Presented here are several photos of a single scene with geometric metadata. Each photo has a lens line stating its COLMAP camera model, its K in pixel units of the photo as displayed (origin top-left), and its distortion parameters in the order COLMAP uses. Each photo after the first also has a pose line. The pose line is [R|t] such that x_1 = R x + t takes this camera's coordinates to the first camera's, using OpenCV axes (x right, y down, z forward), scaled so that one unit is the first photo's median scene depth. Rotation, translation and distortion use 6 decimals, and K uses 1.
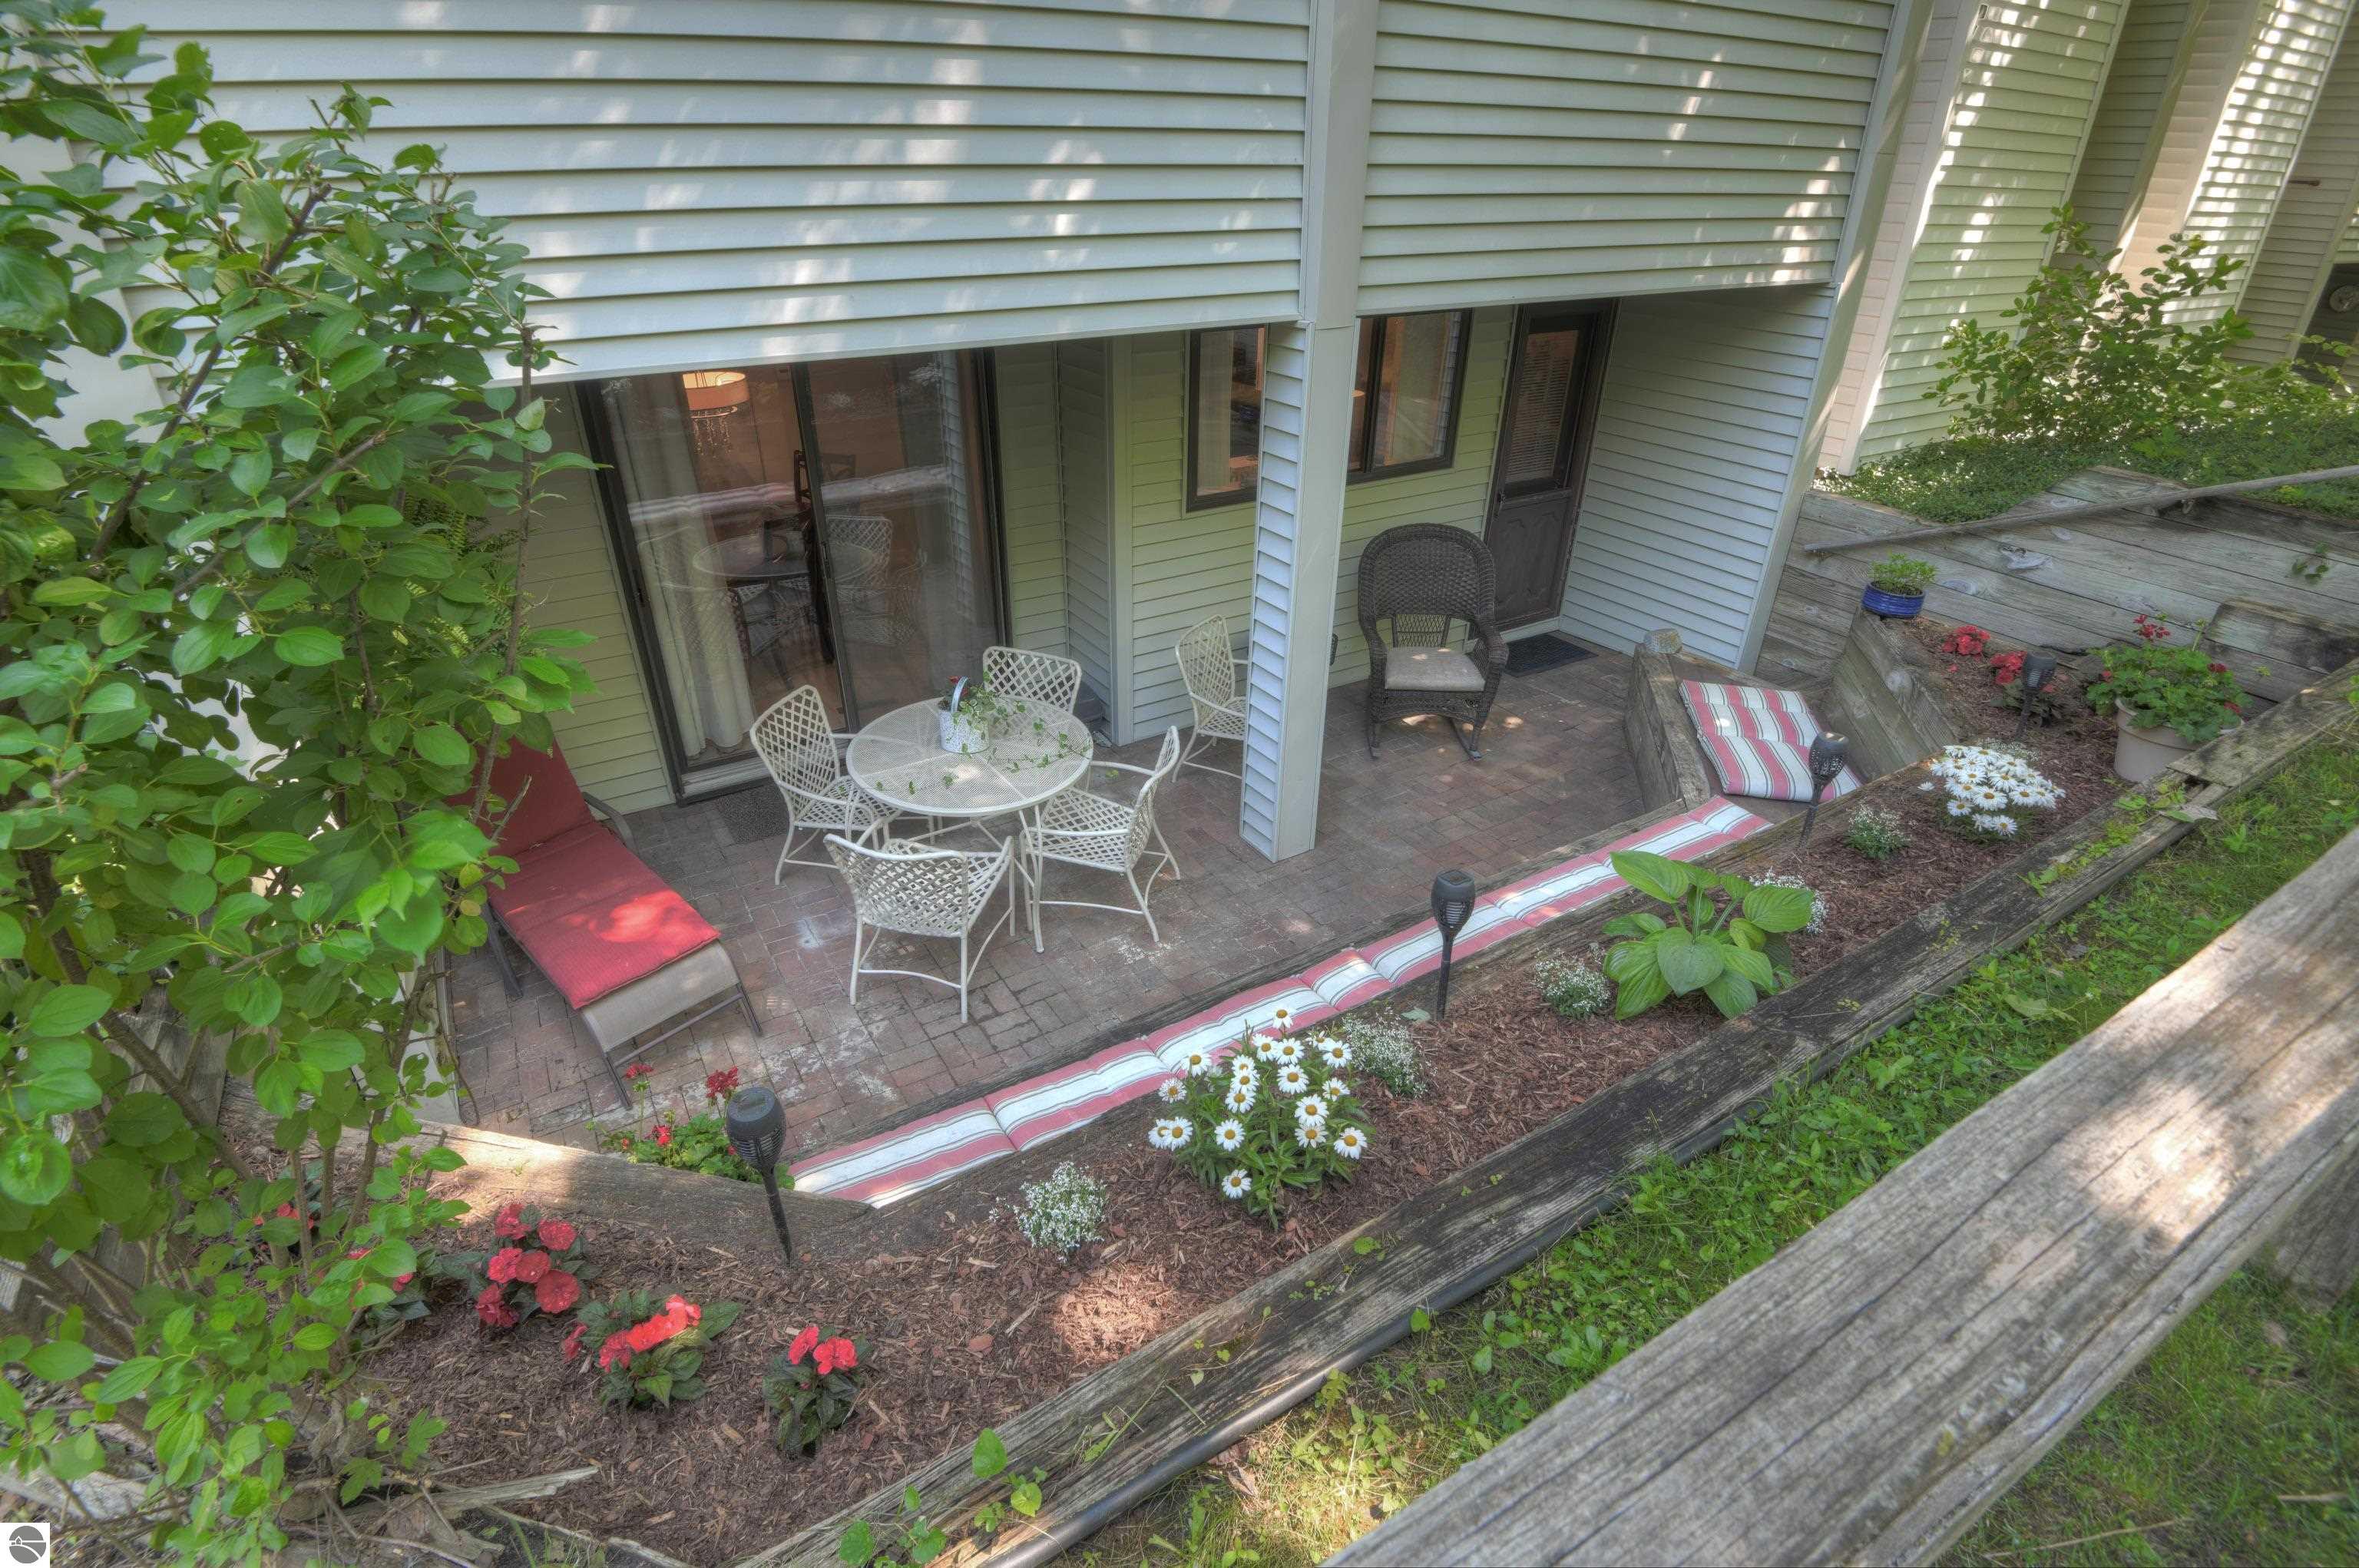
lens RADIAL K [[1109.3, 0, 1143.6], [0, 1109.3, 781.4], [0, 0, 1]] dist [-0.016293, -0.017582]
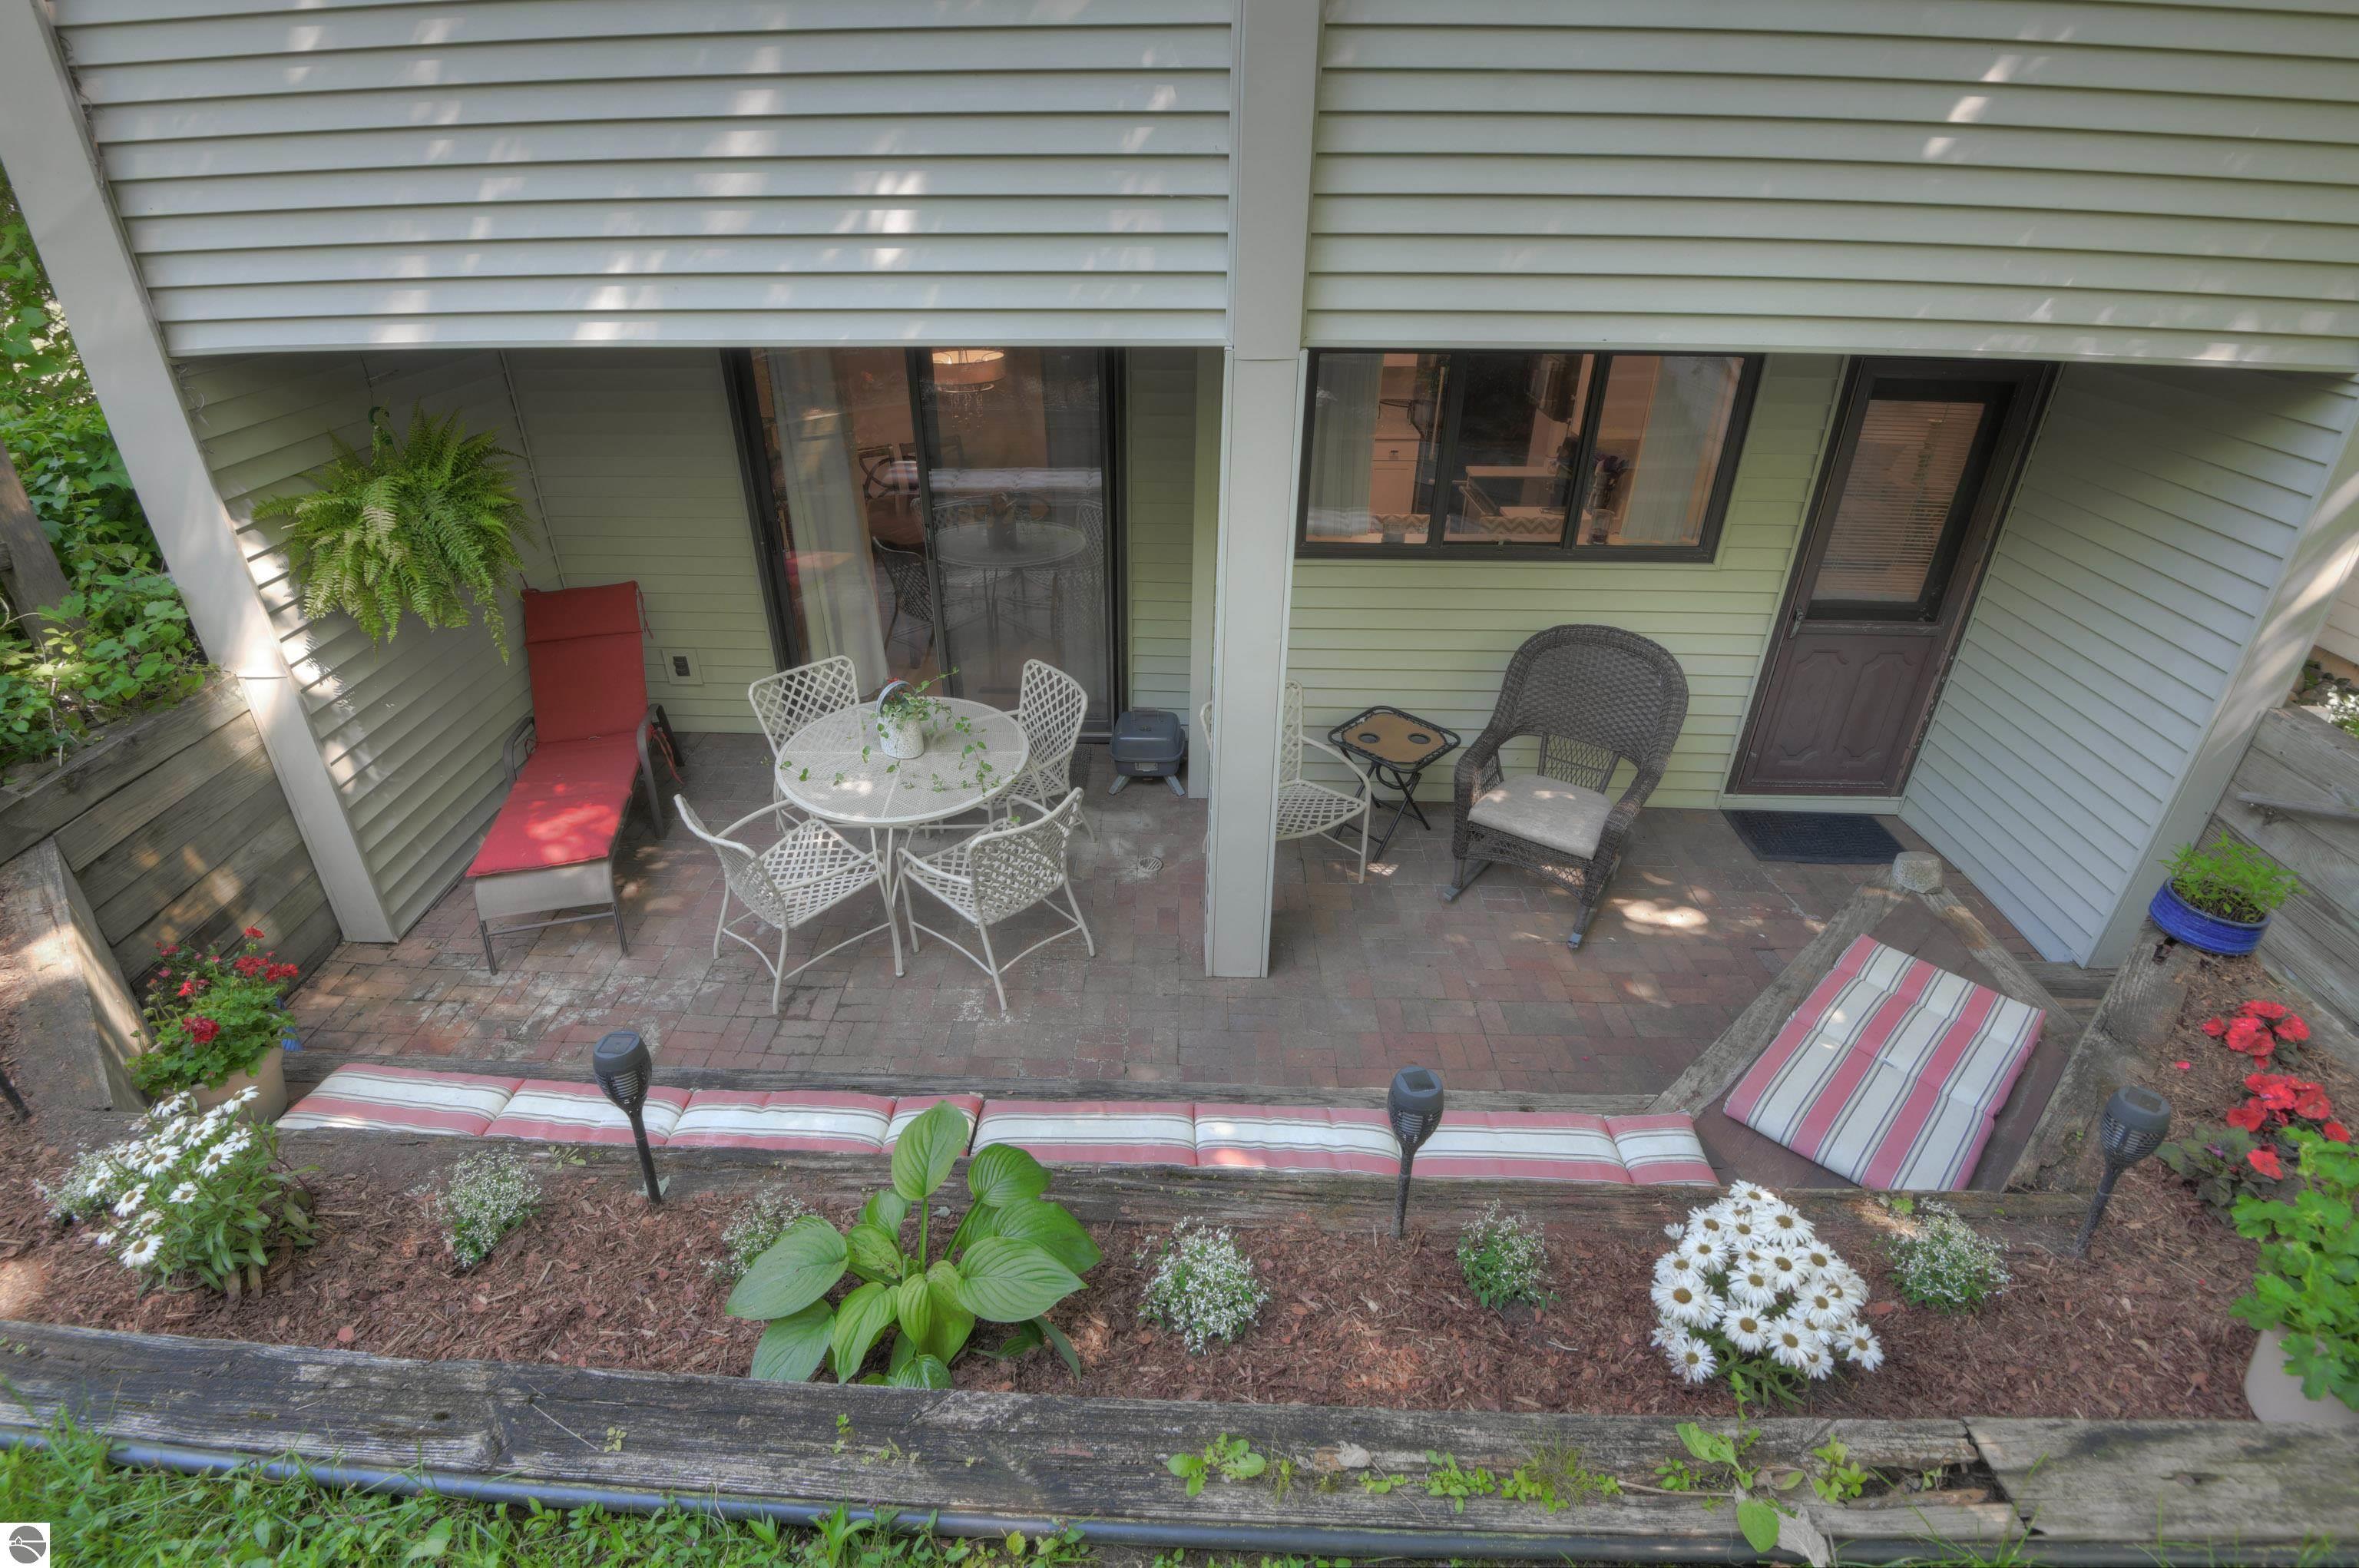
lens RADIAL K [[1109.3, 0, 1143.6], [0, 1109.3, 781.4], [0, 0, 1]] dist [-0.016293, -0.017582]
pose [[0.836565, 0.270381, -0.476501, 0.425614], [-0.265691, 0.960837, 0.078749, -0.120075], [0.479132, 0.060723, 0.875640, 0.211873]]
